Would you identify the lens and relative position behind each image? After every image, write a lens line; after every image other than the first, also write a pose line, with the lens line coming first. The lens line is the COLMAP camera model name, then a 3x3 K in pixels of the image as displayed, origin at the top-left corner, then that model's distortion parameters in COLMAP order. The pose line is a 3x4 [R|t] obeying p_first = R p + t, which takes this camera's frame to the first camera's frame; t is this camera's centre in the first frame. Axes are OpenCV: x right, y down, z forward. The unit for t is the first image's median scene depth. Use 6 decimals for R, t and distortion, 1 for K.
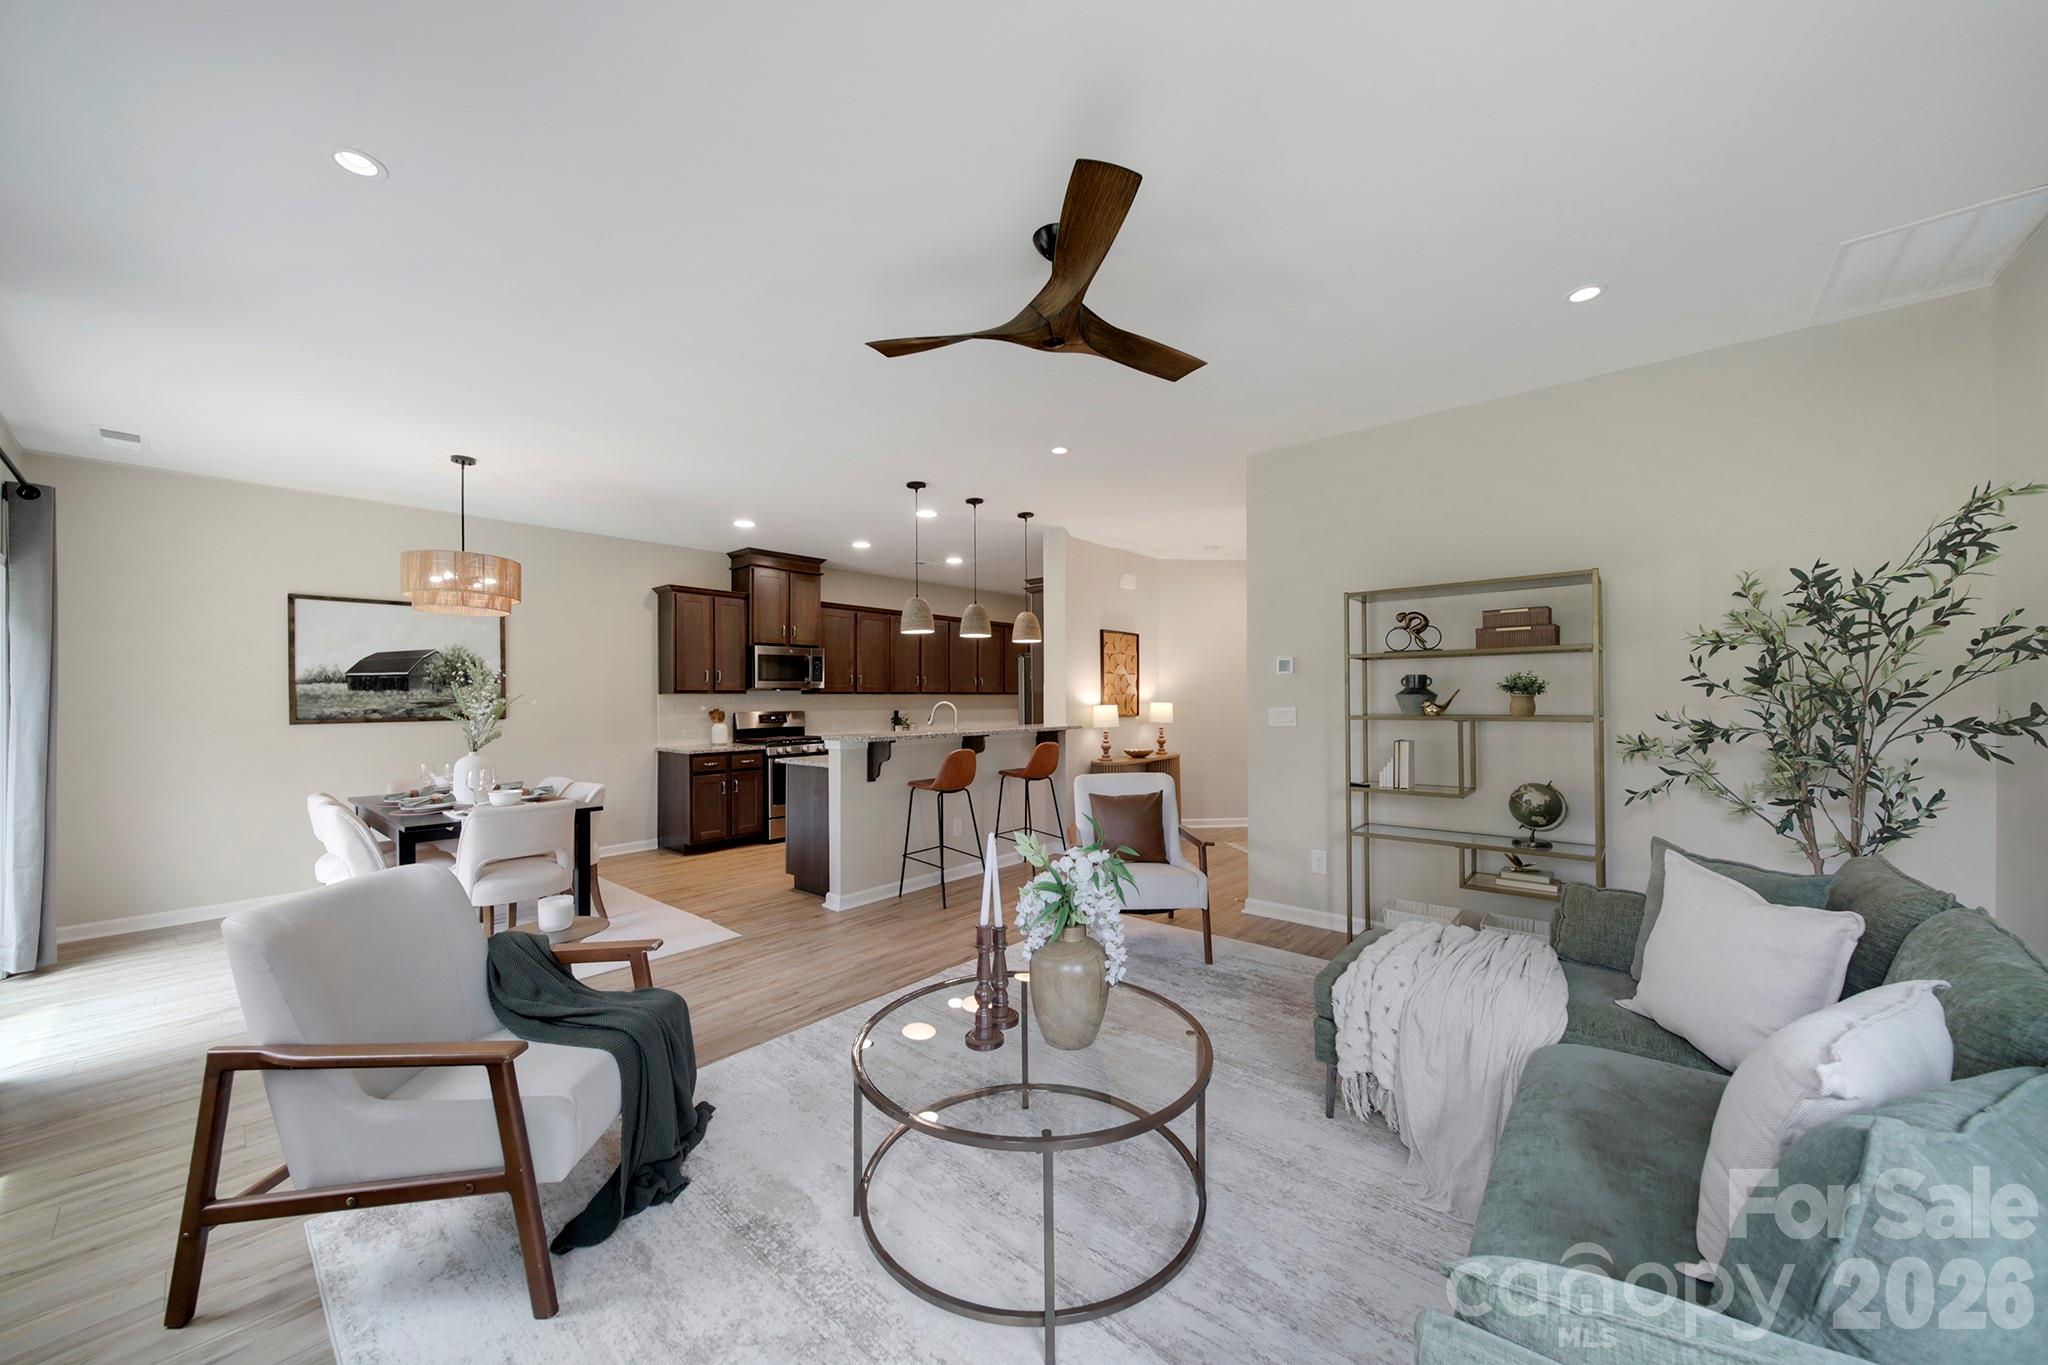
lens RADIAL K [[721.2, 0, 1029.5], [0, 721.2, 672.9], [0, 0, 1]] dist [-0.002360, -0.000625]
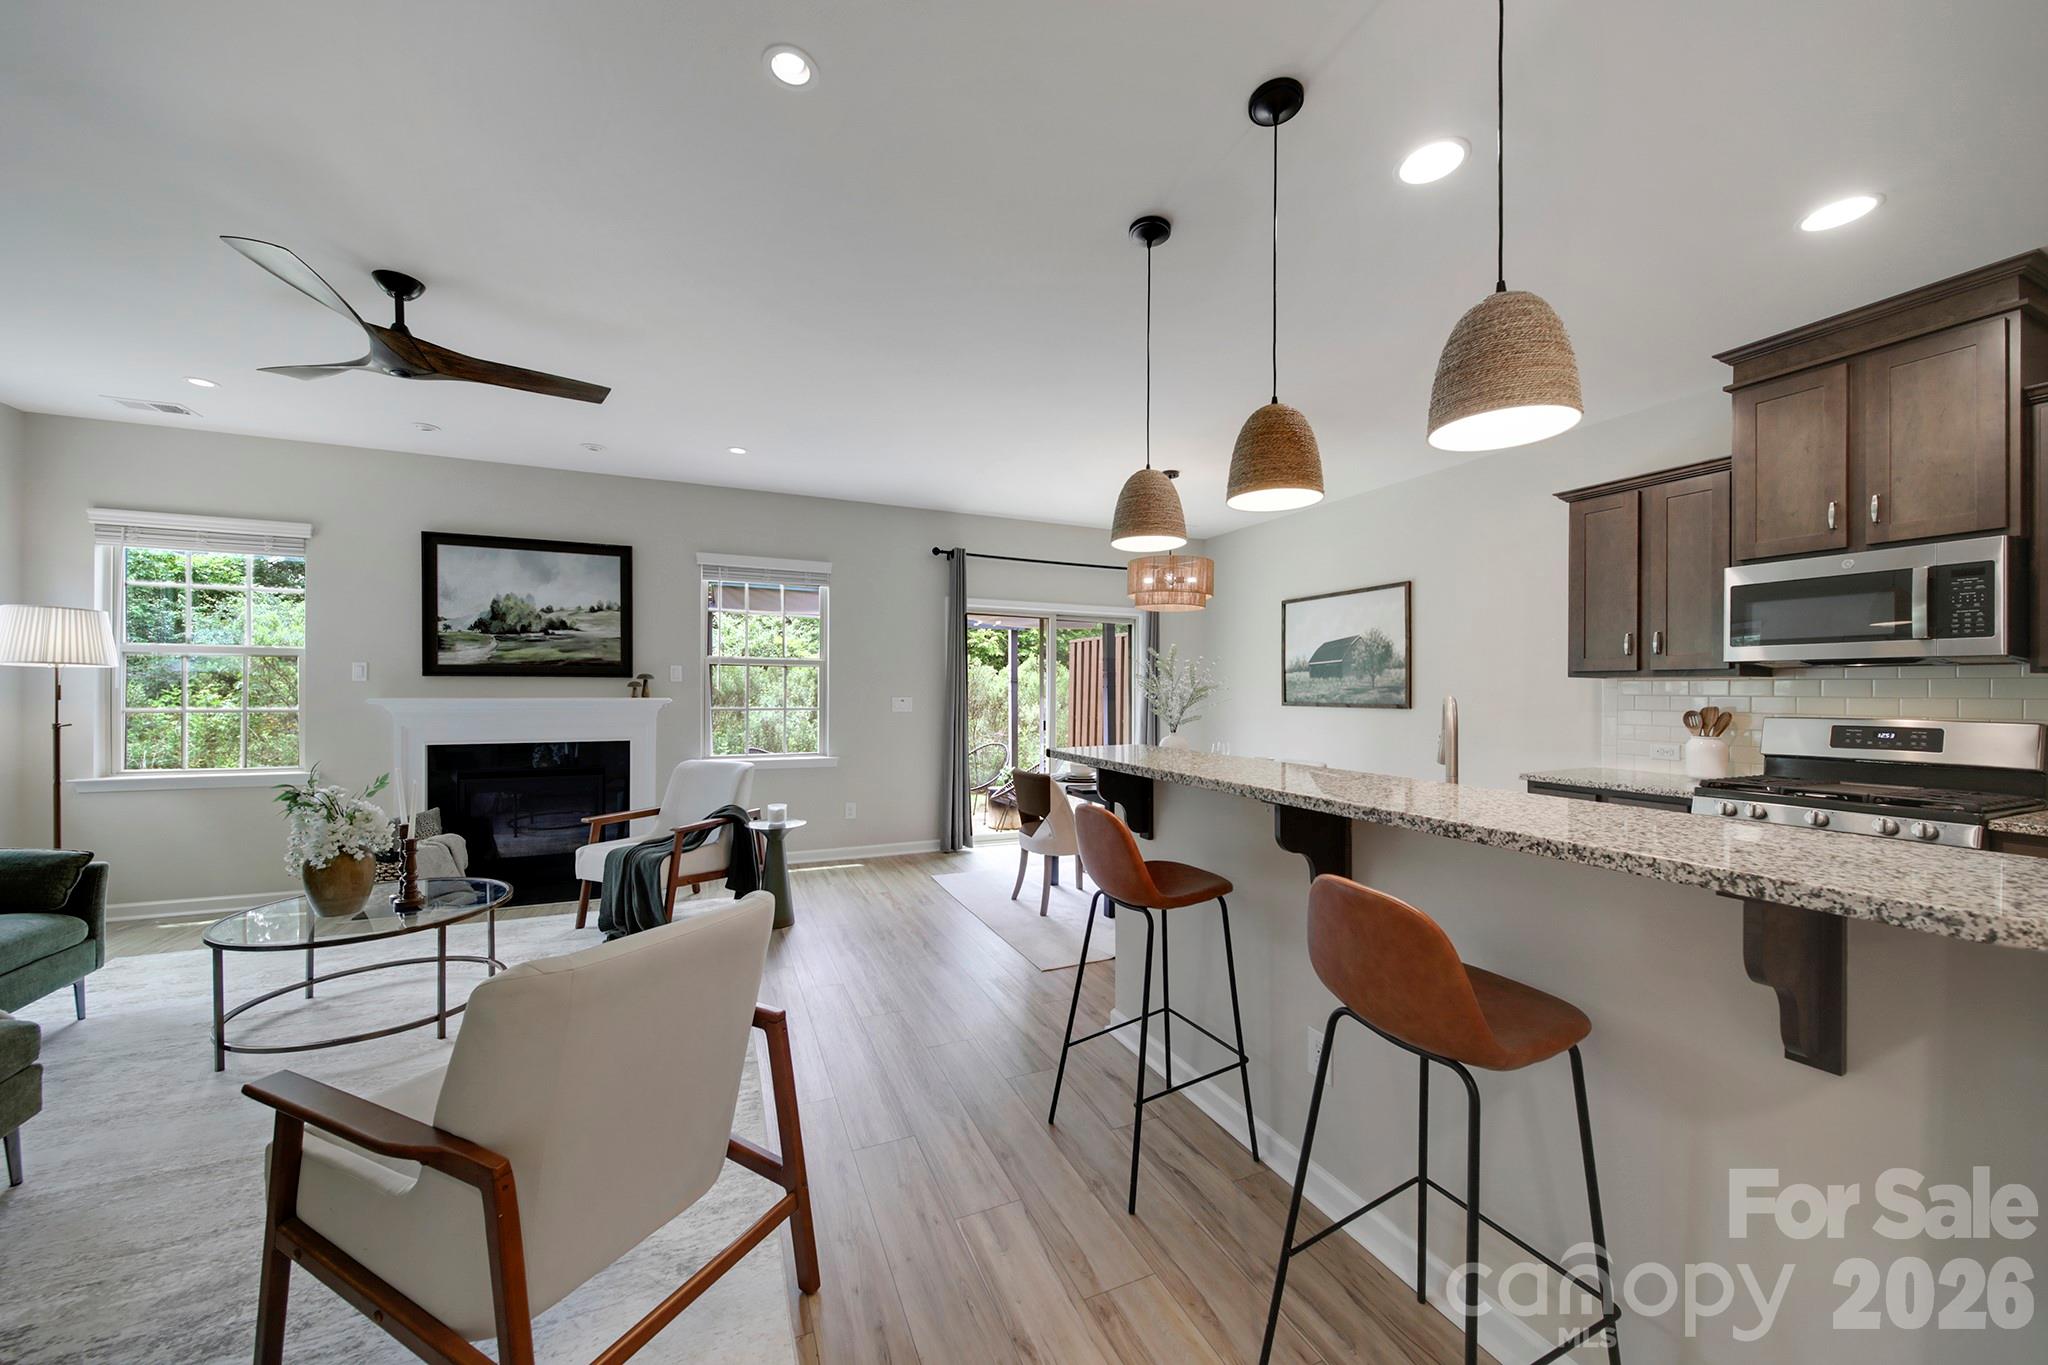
lens RADIAL K [[732.3, 0, 1023.5], [0, 732.3, 689.1], [0, 0, 1]] dist [-0.001885, -0.000227]
pose [[-0.433699, 0.005754, -0.901039, 0.294384], [0.030831, 0.999489, -0.008457, 0.037708], [0.900530, -0.031447, -0.433655, 1.082495]]
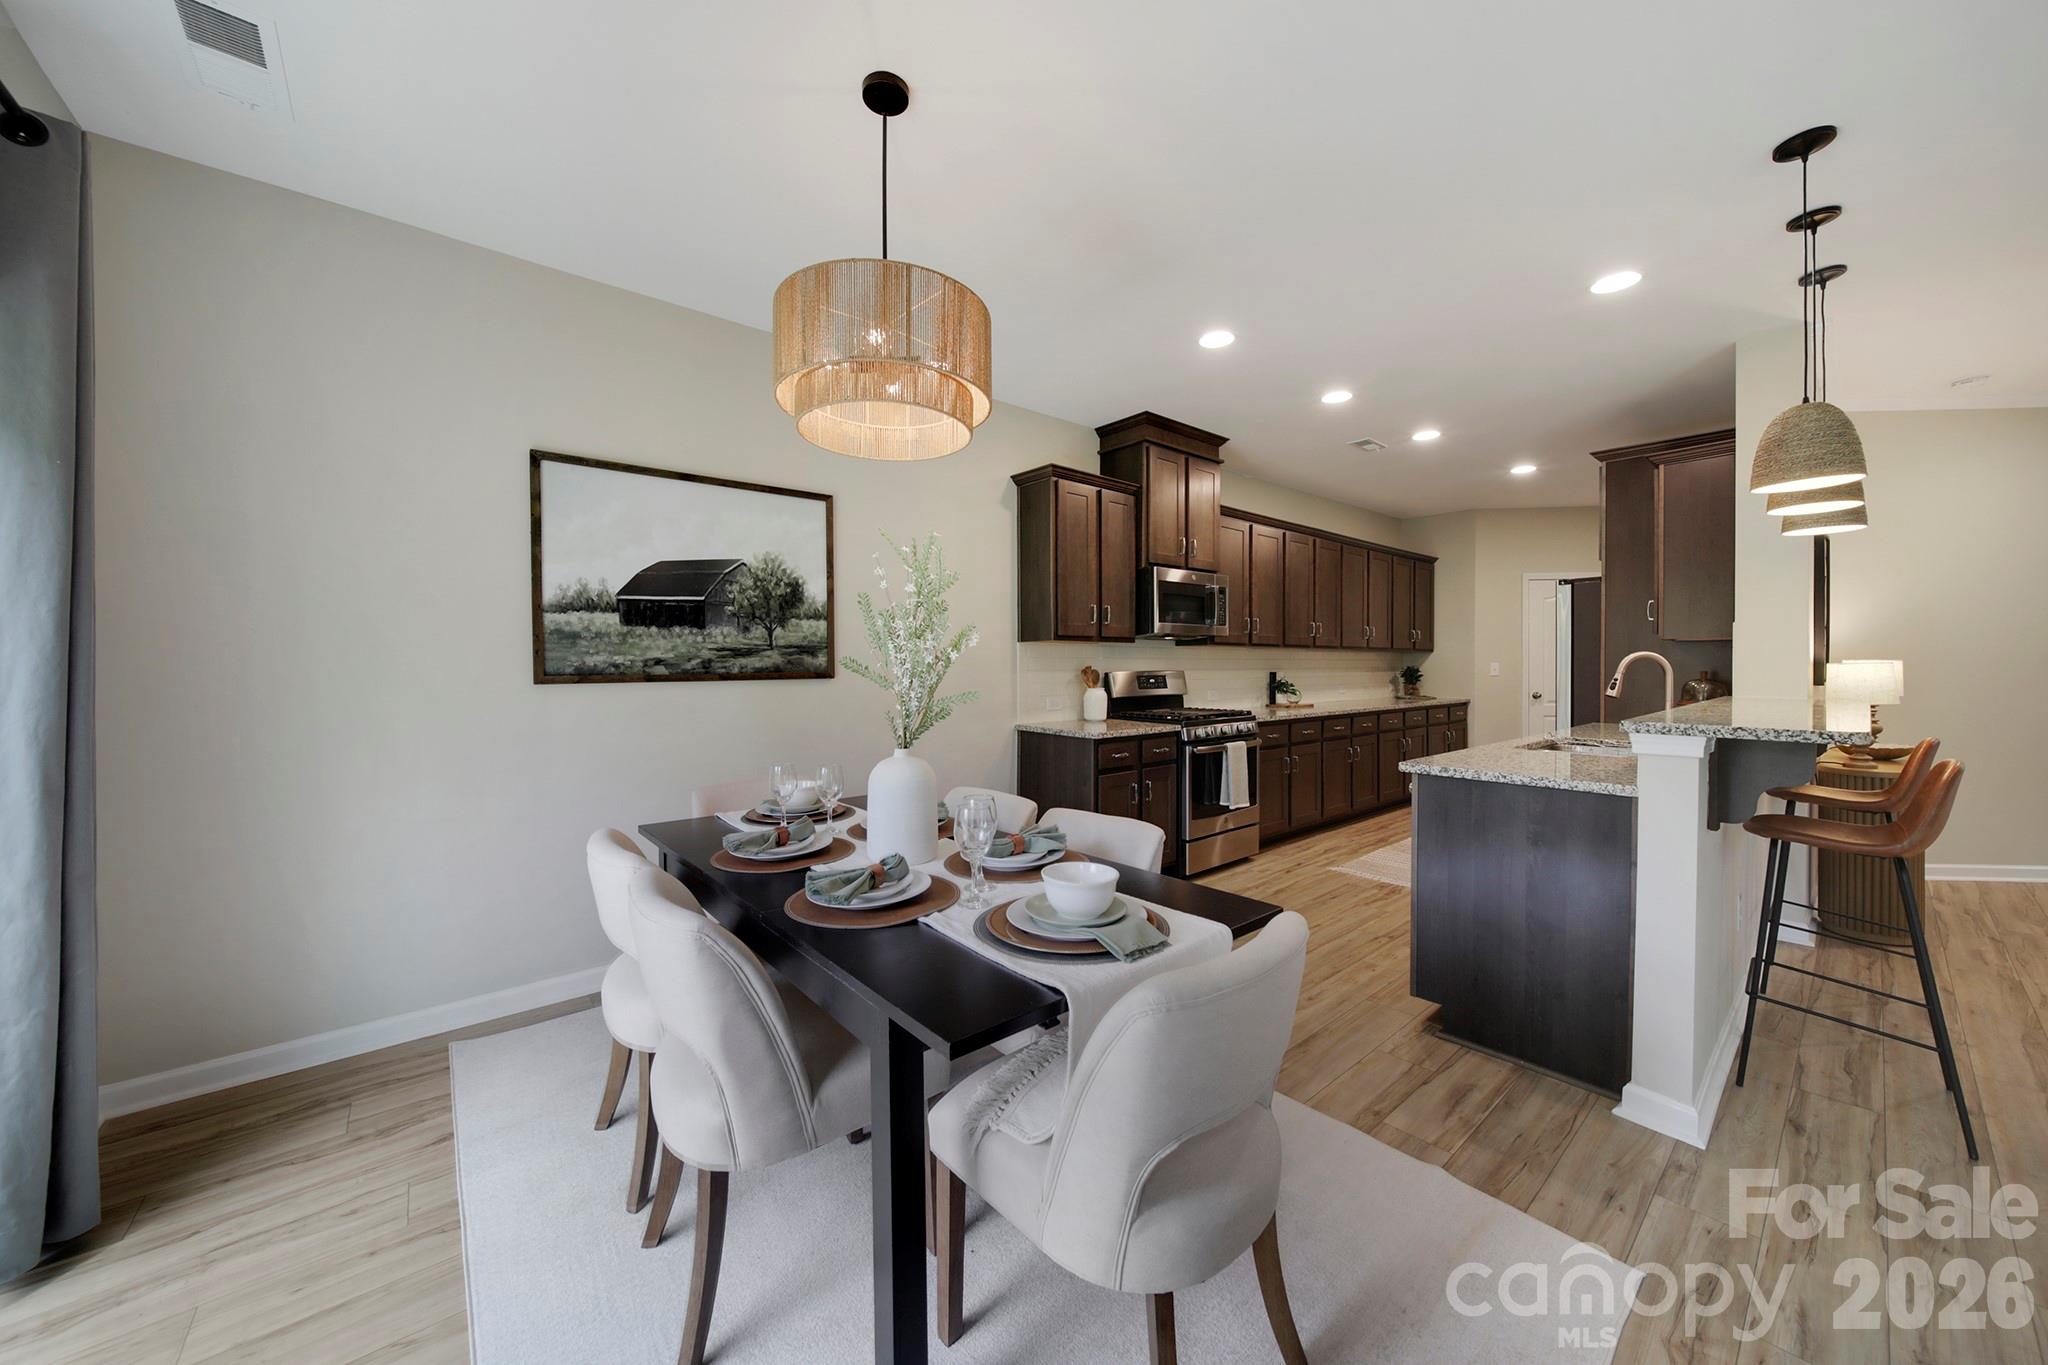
lens RADIAL K [[698.6, 0, 1008.4], [0, 698.6, 646.1], [0, 0, 1]] dist [-0.002414, -0.000264]
pose [[0.986463, 0.001905, -0.163975, -0.544858], [-0.000288, 0.999951, 0.009882, 0.034937], [0.163986, -0.009701, 0.986415, 0.496391]]
